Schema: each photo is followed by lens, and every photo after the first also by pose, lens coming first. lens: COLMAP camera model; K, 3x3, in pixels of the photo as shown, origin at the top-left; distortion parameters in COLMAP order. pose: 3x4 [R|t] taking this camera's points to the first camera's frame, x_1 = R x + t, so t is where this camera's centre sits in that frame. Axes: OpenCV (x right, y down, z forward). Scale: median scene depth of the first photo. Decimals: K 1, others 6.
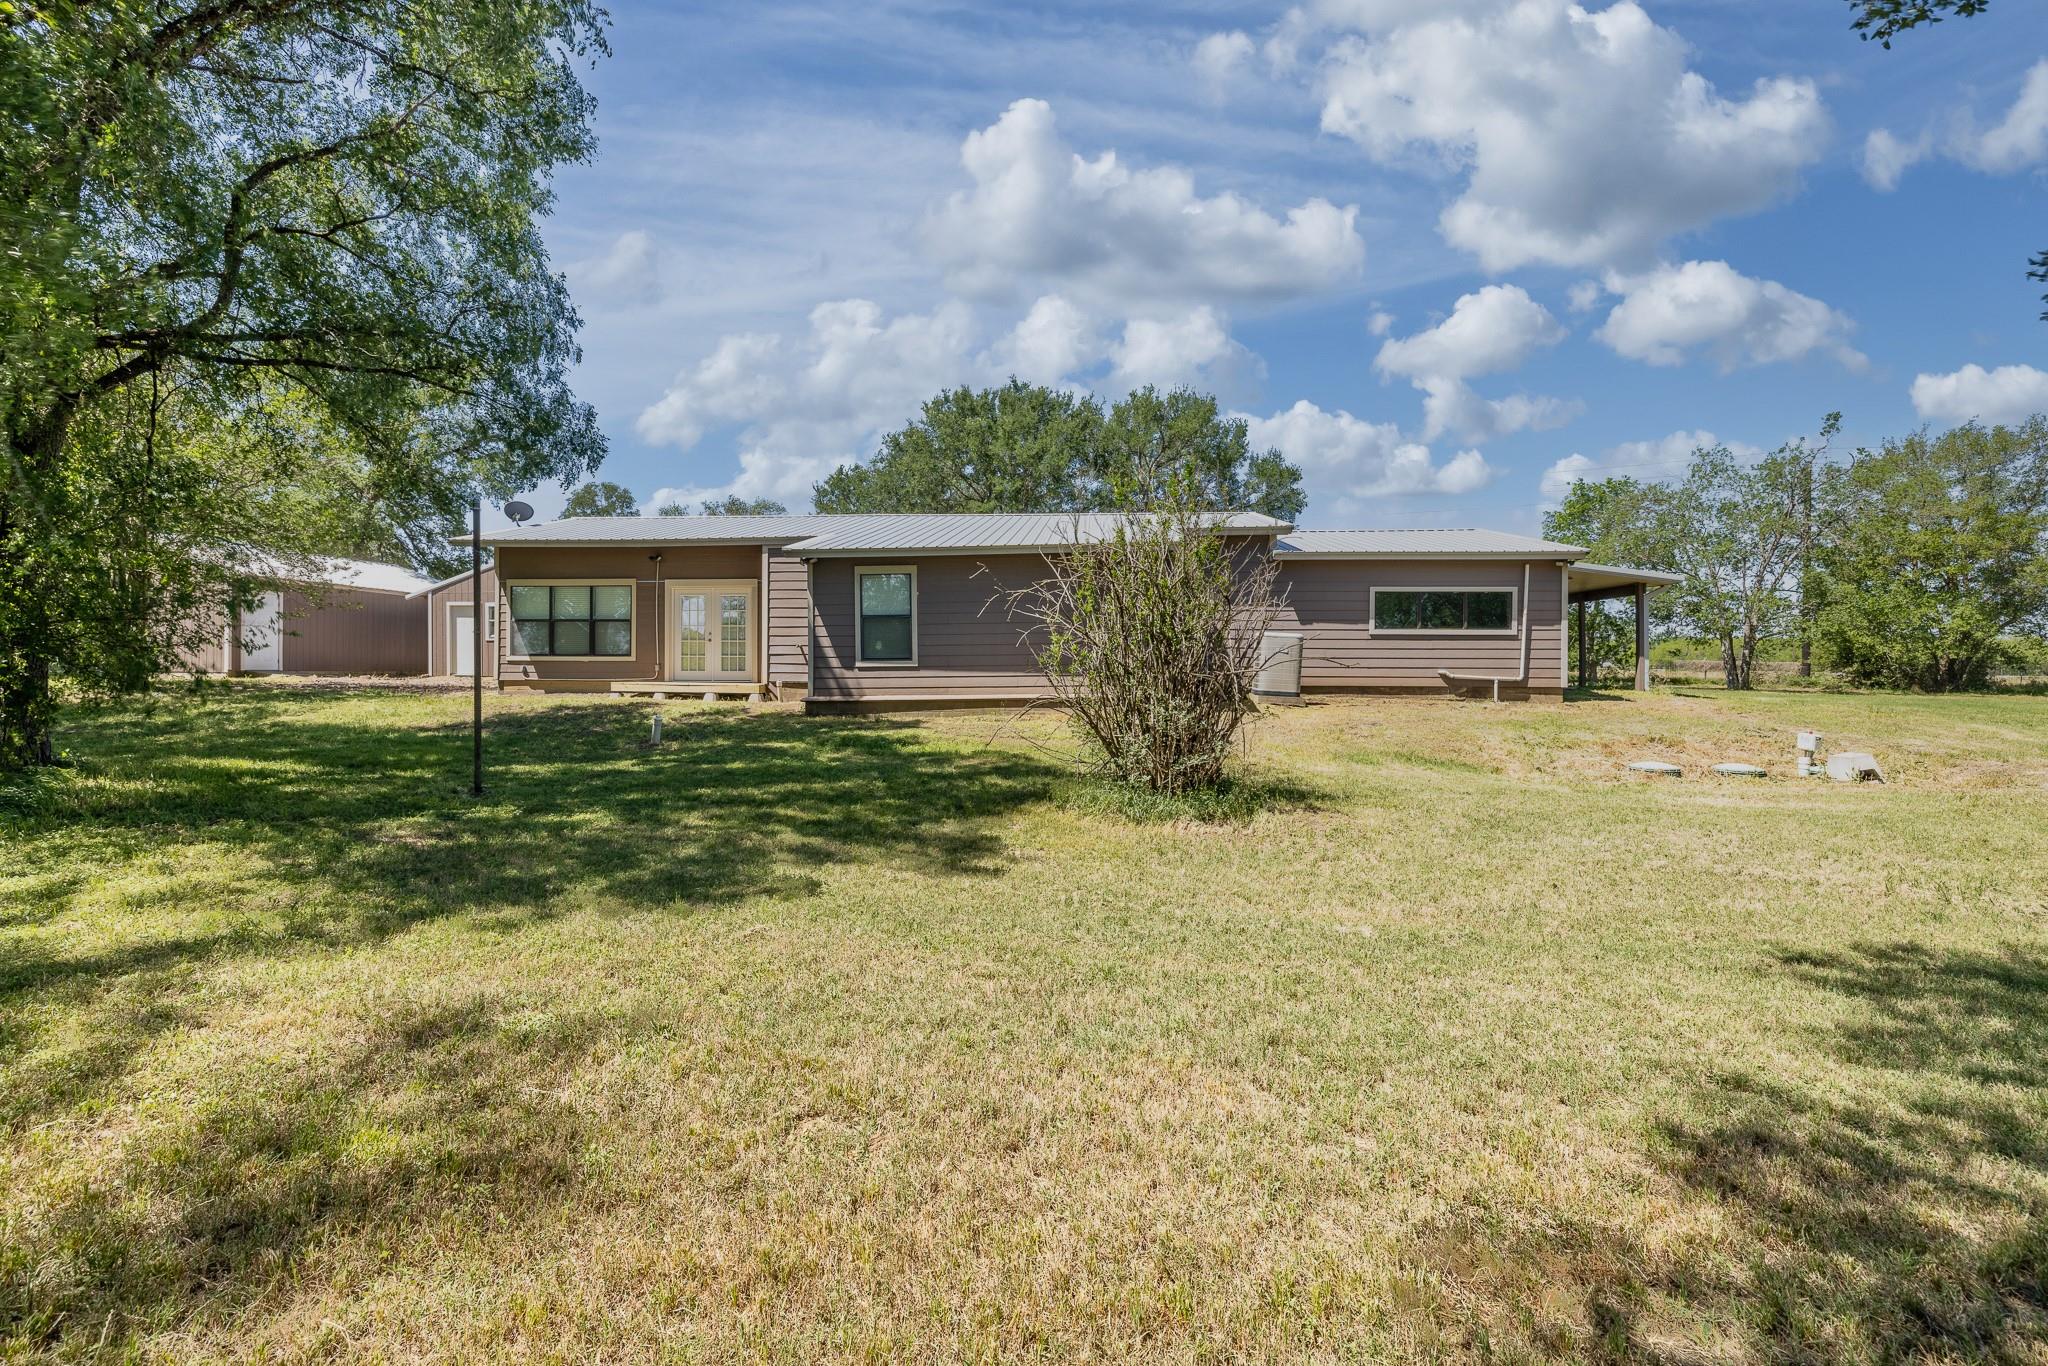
lens RADIAL K [[860.0, 0, 1024.8], [0, 860.0, 680.5], [0, 0, 1]] dist [-0.000250, 0.000032]
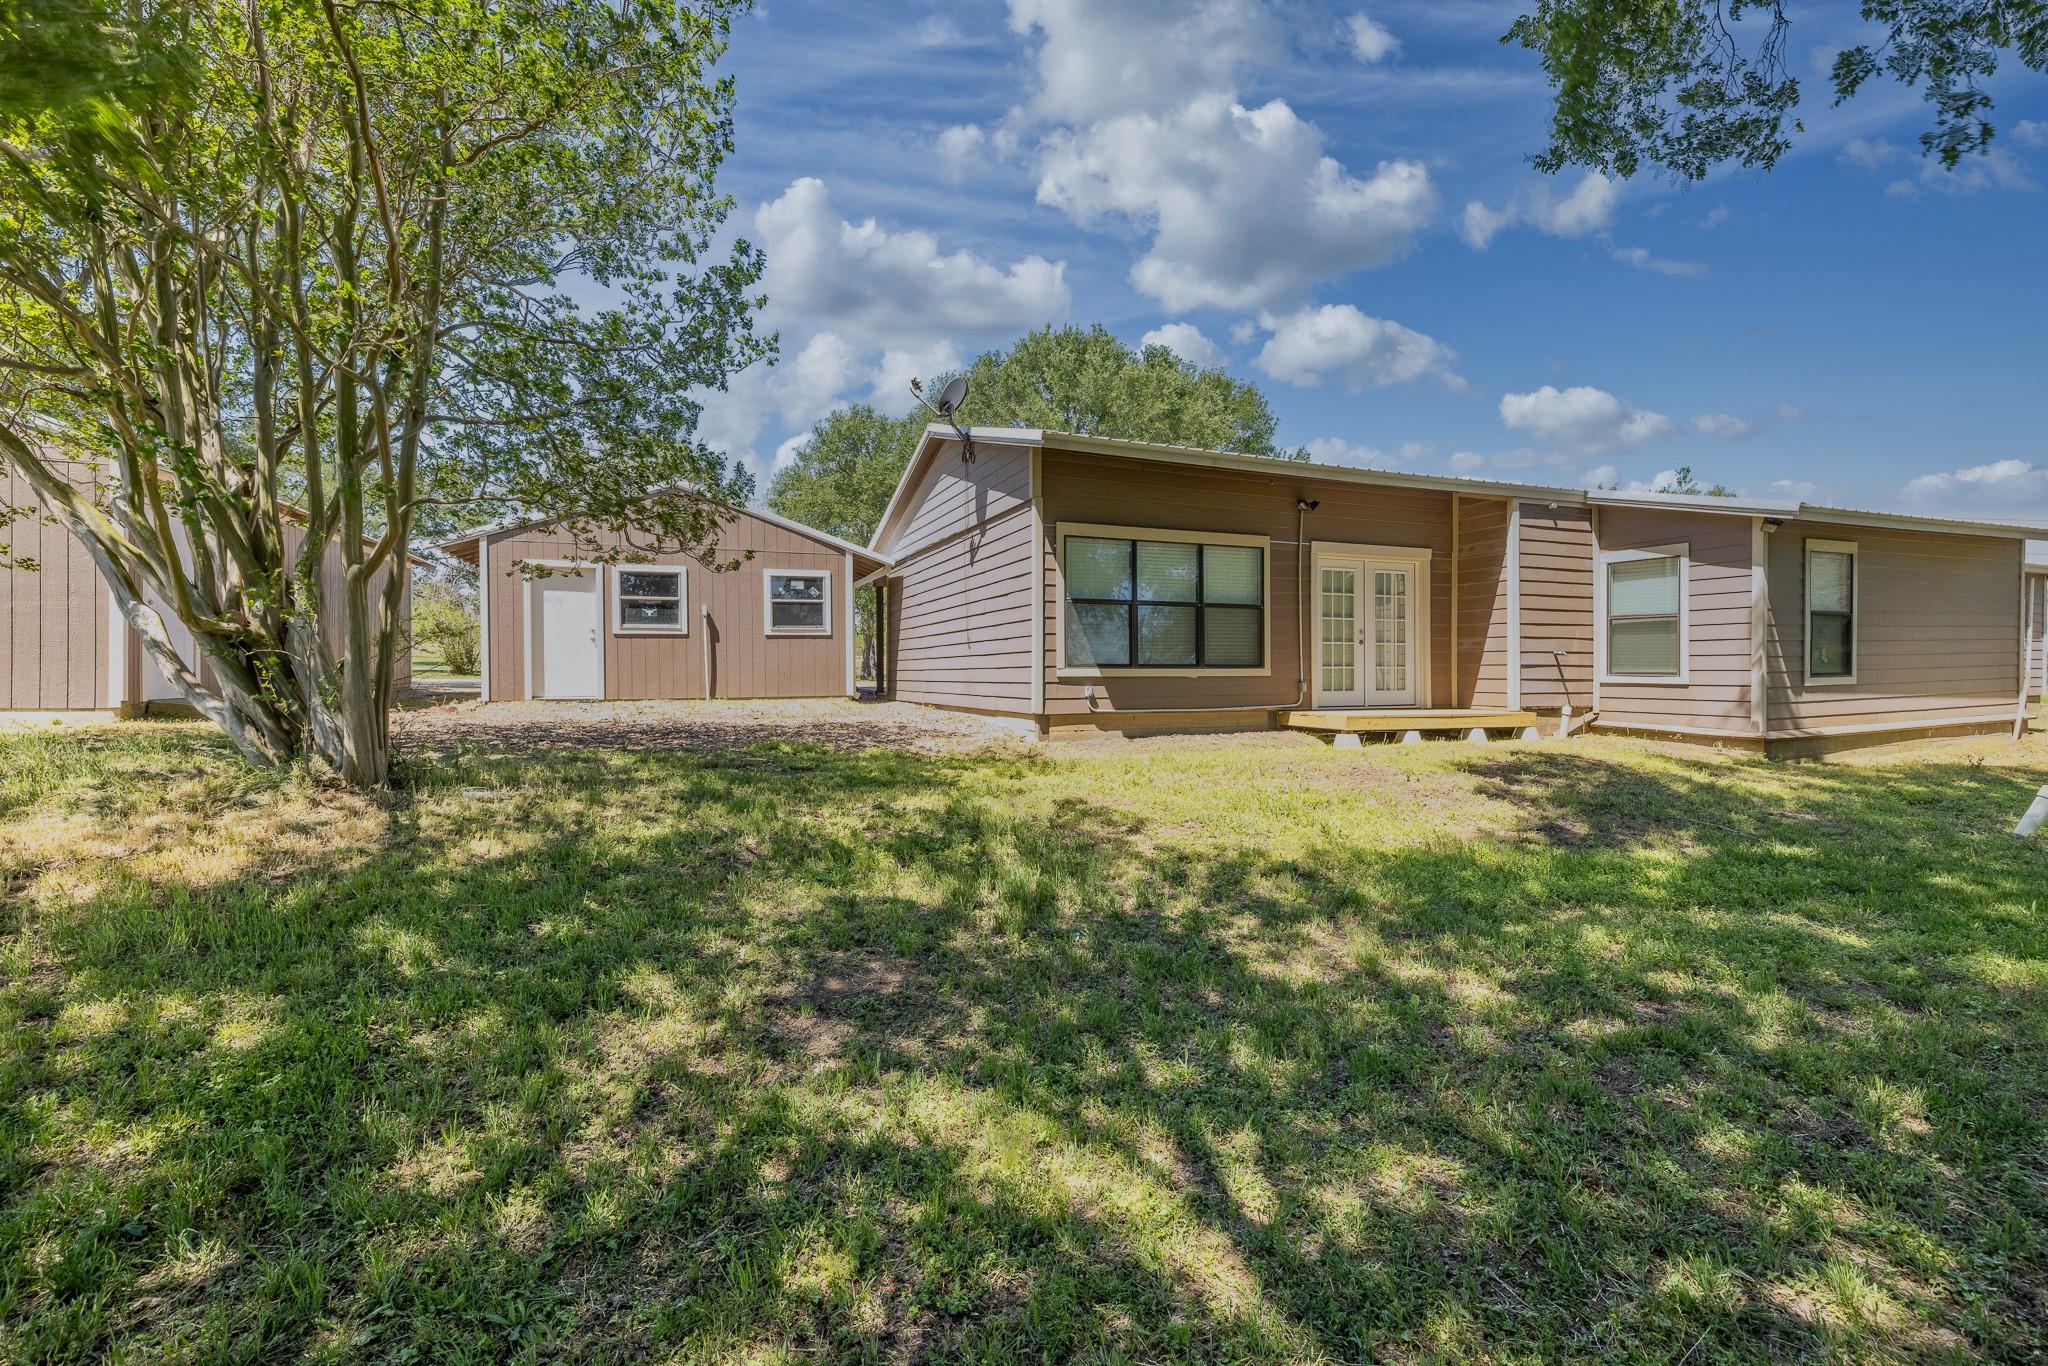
lens RADIAL K [[860.0, 0, 1022.2], [0, 860.0, 678.4], [0, 0, 1]] dist [-0.000250, 0.000032]
pose [[0.899508, -0.008900, 0.436814, -0.858979], [0.008038, 0.999960, 0.003823, -0.024721], [-0.436830, 0.000072, 0.899544, 0.537388]]
